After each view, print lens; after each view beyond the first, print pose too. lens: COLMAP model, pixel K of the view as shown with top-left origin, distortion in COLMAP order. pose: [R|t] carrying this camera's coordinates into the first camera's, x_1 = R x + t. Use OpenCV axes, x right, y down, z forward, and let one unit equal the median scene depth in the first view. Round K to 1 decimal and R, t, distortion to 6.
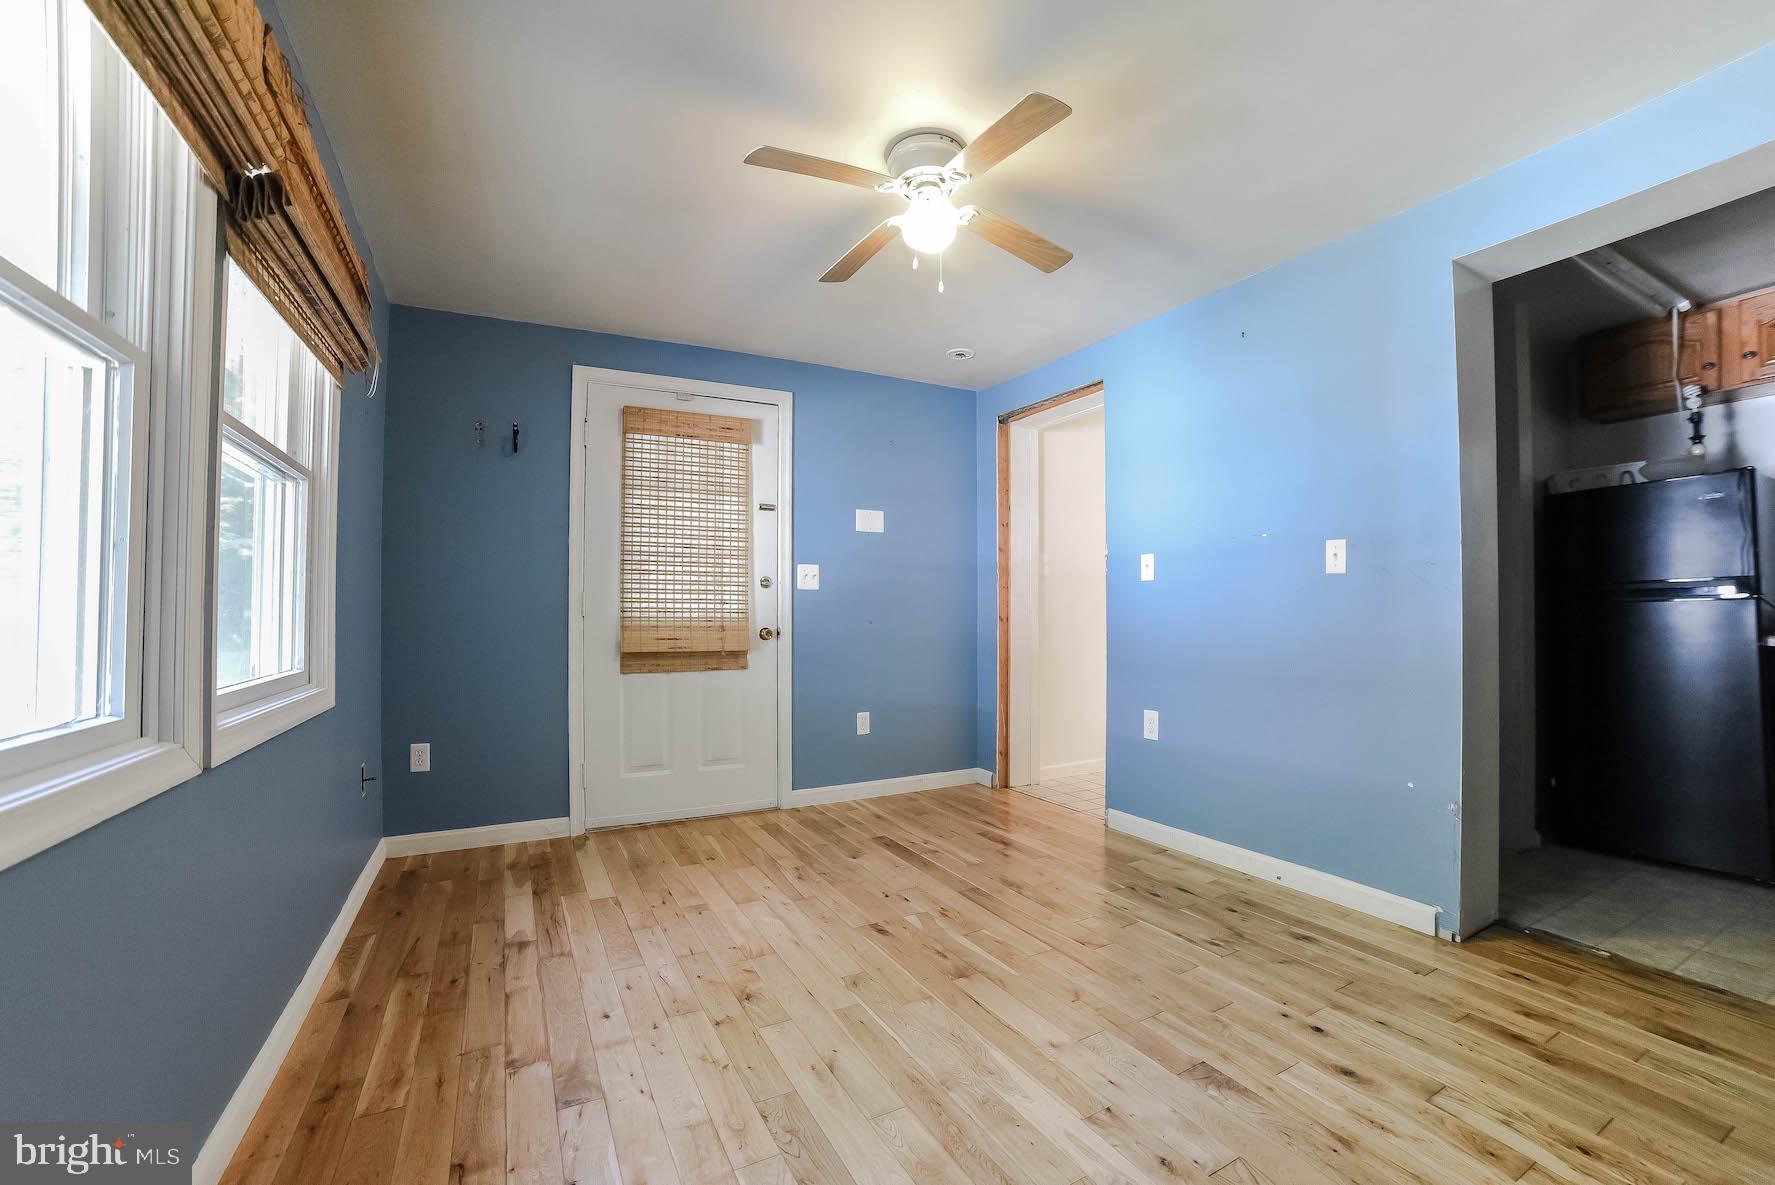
lens RADIAL K [[722.8, 0, 891.9], [0, 722.8, 611.3], [0, 0, 1]] dist [-0.096179, 0.032105]
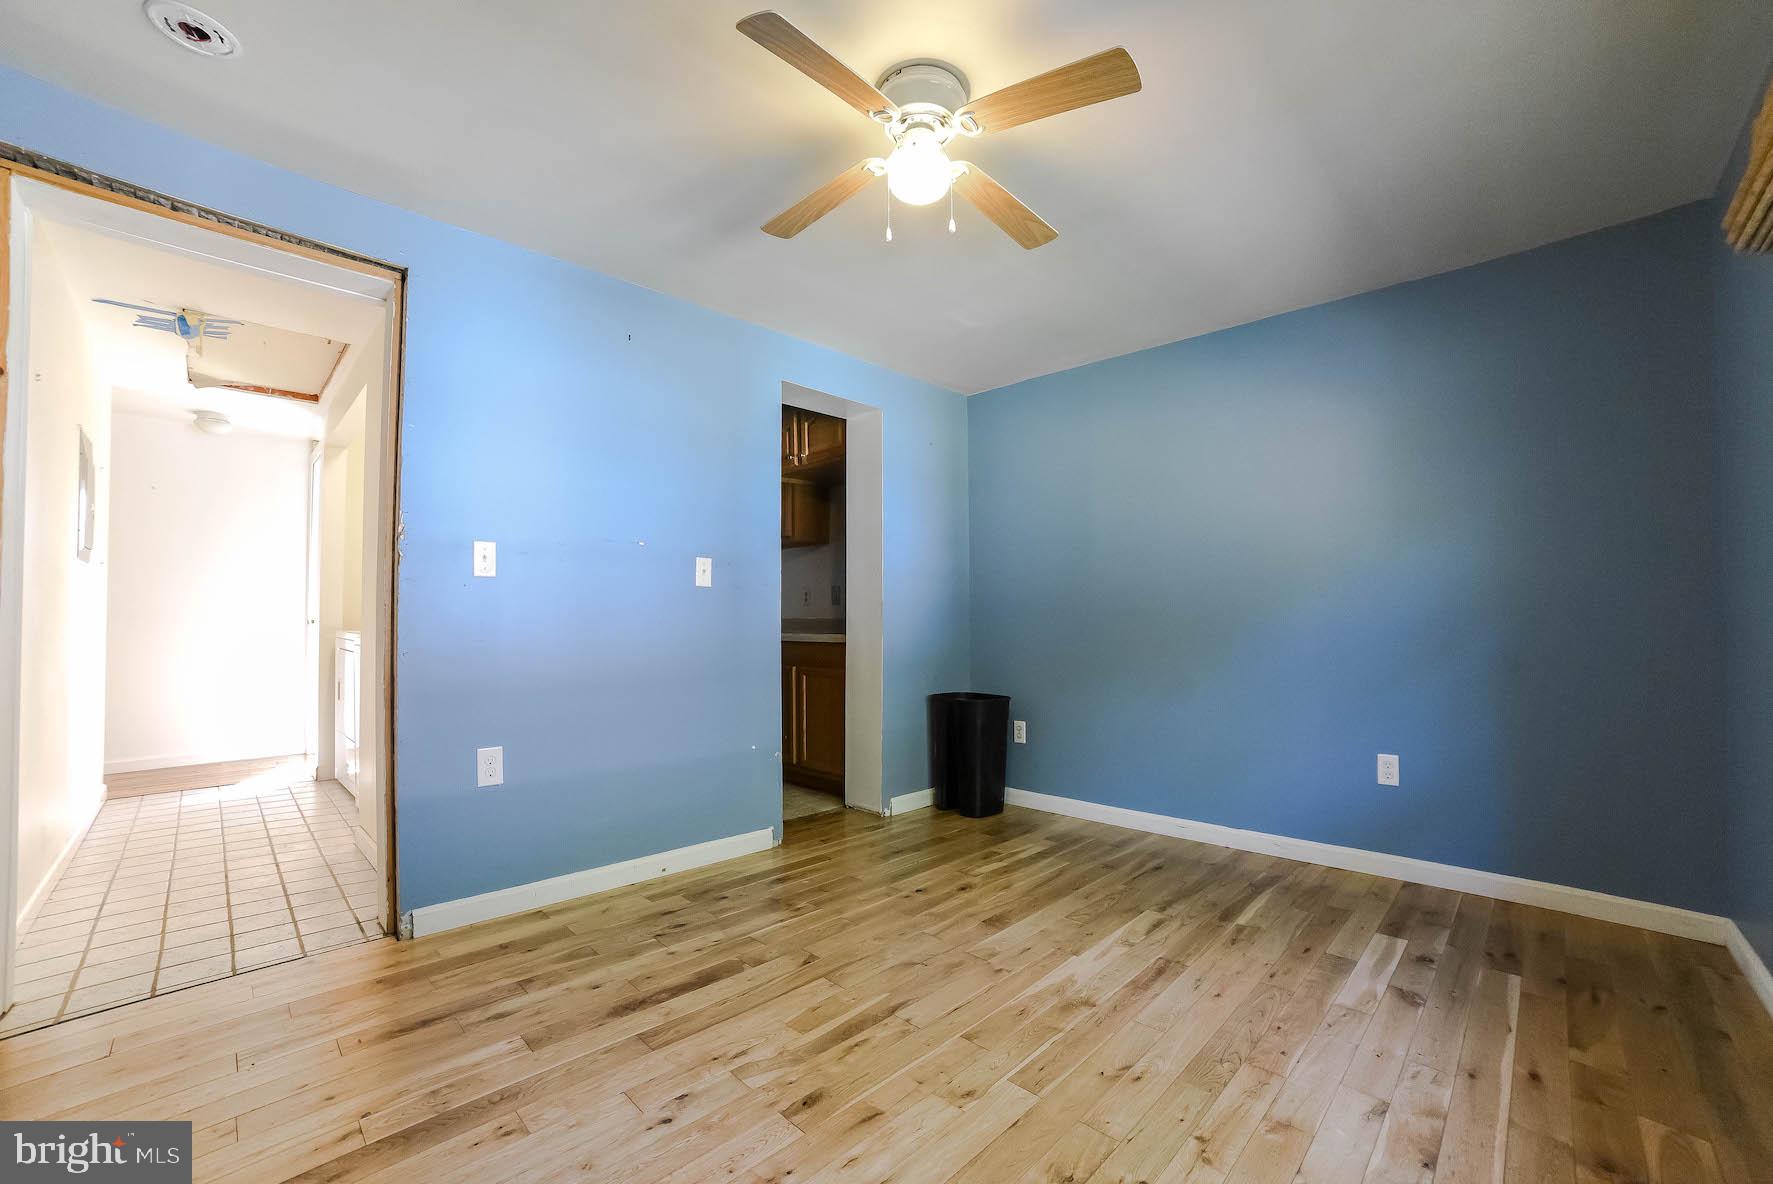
lens RADIAL K [[722.0, 0, 890.9], [0, 722.0, 610.8], [0, 0, 1]] dist [-0.096179, 0.032105]
pose [[-0.289768, 0.011364, 0.957029, -0.618425], [-0.004449, 0.999903, -0.013220, 0.001340], [-0.957087, -0.008089, -0.289689, 1.048087]]
